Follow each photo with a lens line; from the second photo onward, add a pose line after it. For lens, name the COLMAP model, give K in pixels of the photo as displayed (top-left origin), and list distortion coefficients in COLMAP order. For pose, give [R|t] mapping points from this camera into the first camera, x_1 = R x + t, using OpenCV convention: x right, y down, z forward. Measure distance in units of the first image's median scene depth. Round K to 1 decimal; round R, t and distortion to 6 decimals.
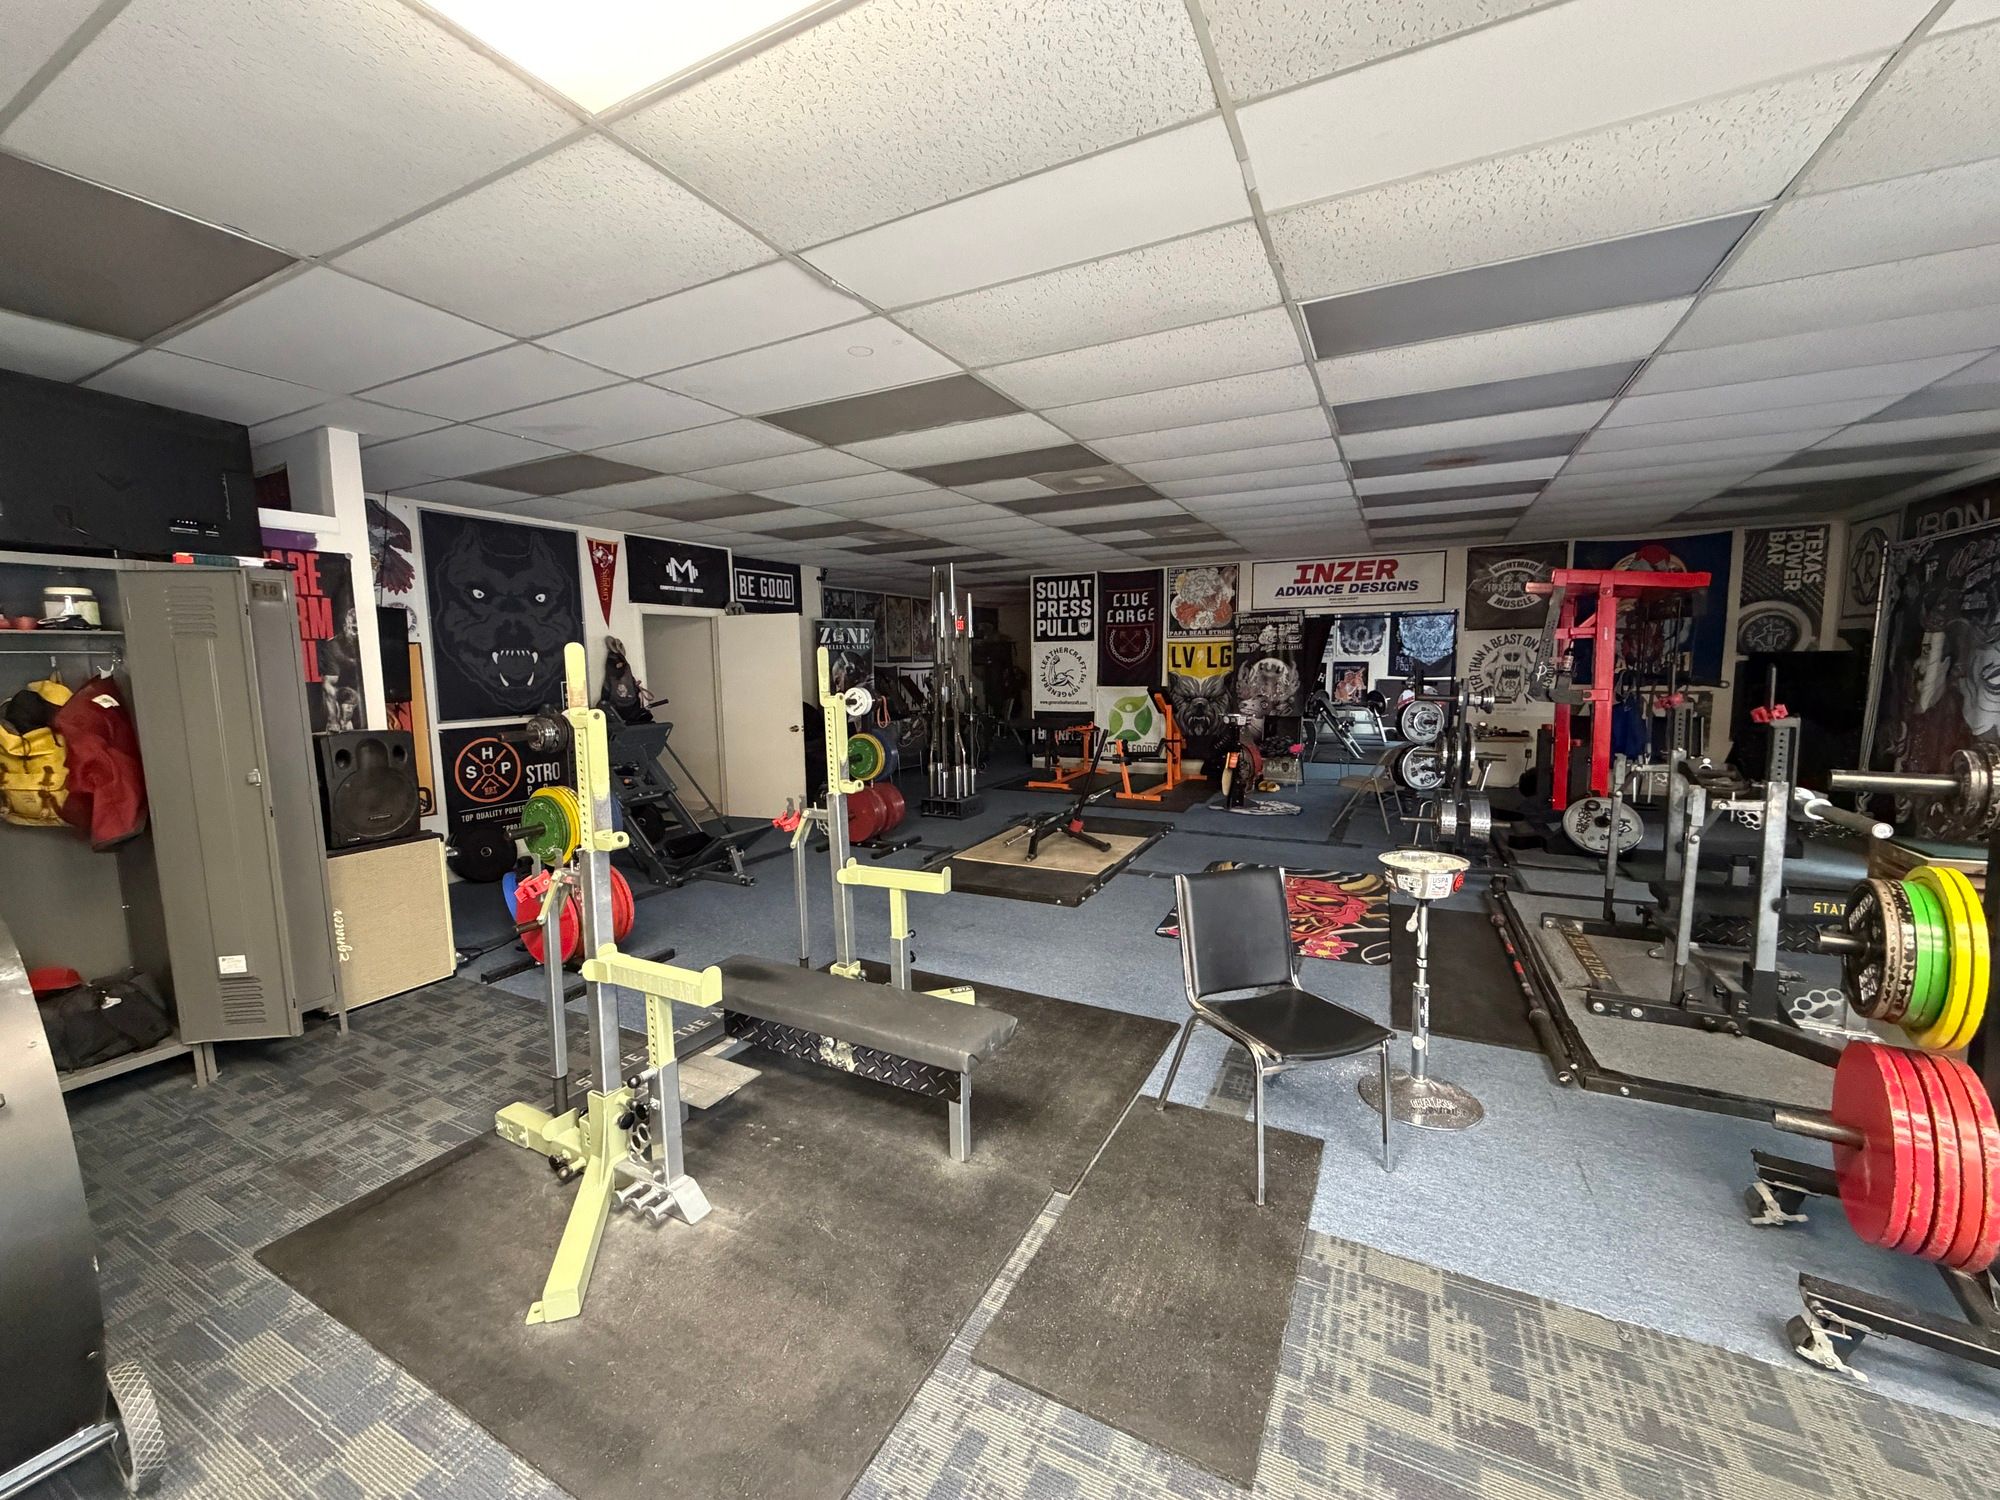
lens RADIAL K [[794.5, 0, 994.1], [0, 794.5, 746.3], [0, 0, 1]] dist [0.000144, 0.000102]
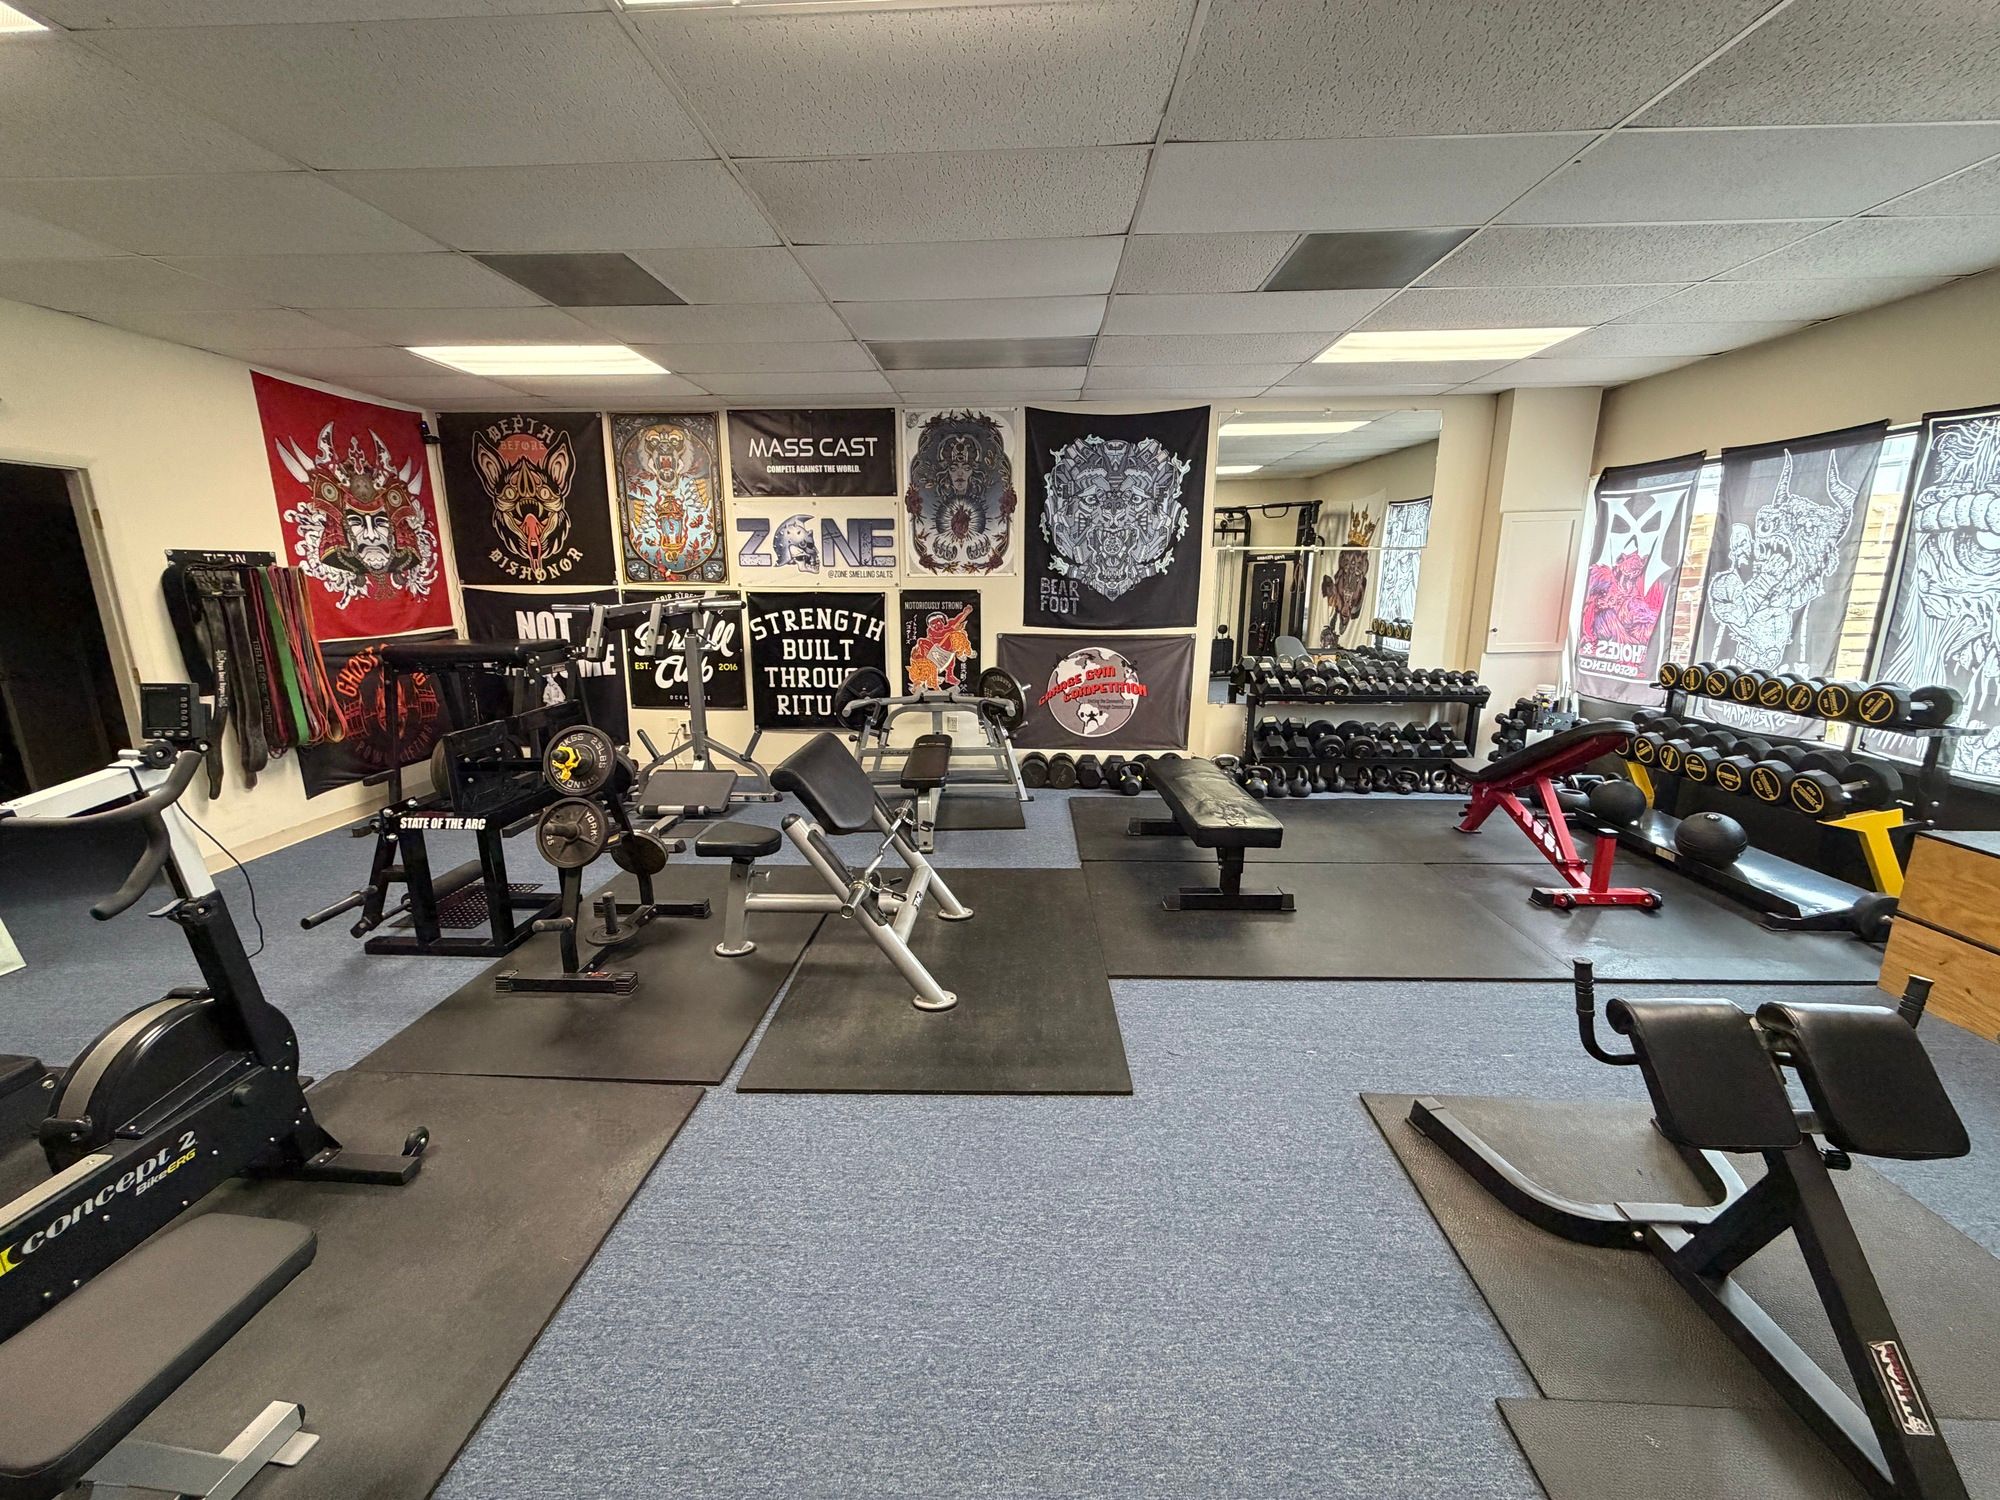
lens RADIAL K [[794.5, 0, 993.2], [0, 794.5, 750.3], [0, 0, 1]] dist [0.000144, 0.000102]
pose [[0.909087, -0.078792, 0.409087, 0.725832], [0.035826, 0.993100, 0.111663, -0.167285], [-0.415062, -0.086855, 0.905638, 1.480523]]
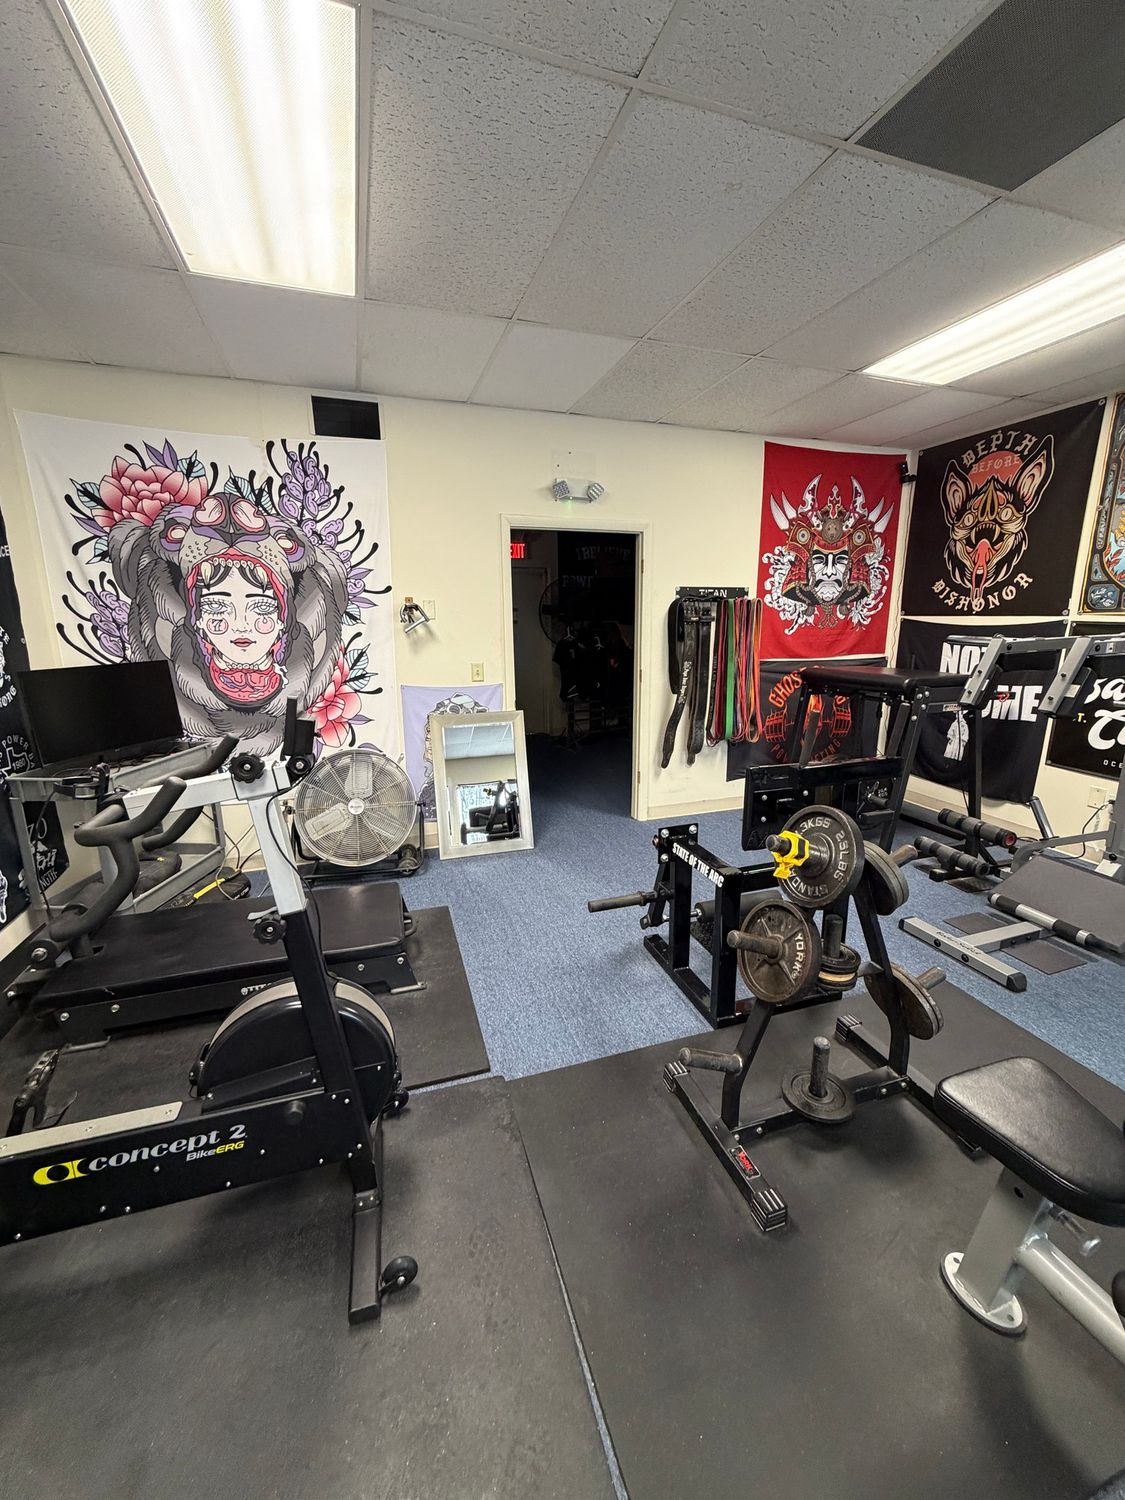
lens RADIAL K [[595.9, 0, 565.6], [0, 595.9, 745.2], [0, 0, 1]] dist [0.000144, 0.000102]
pose [[0.718804, 0.156610, -0.677343, 0.797196], [-0.083810, 0.986711, 0.139199, -0.193943], [0.690142, -0.043289, 0.722378, 1.854886]]
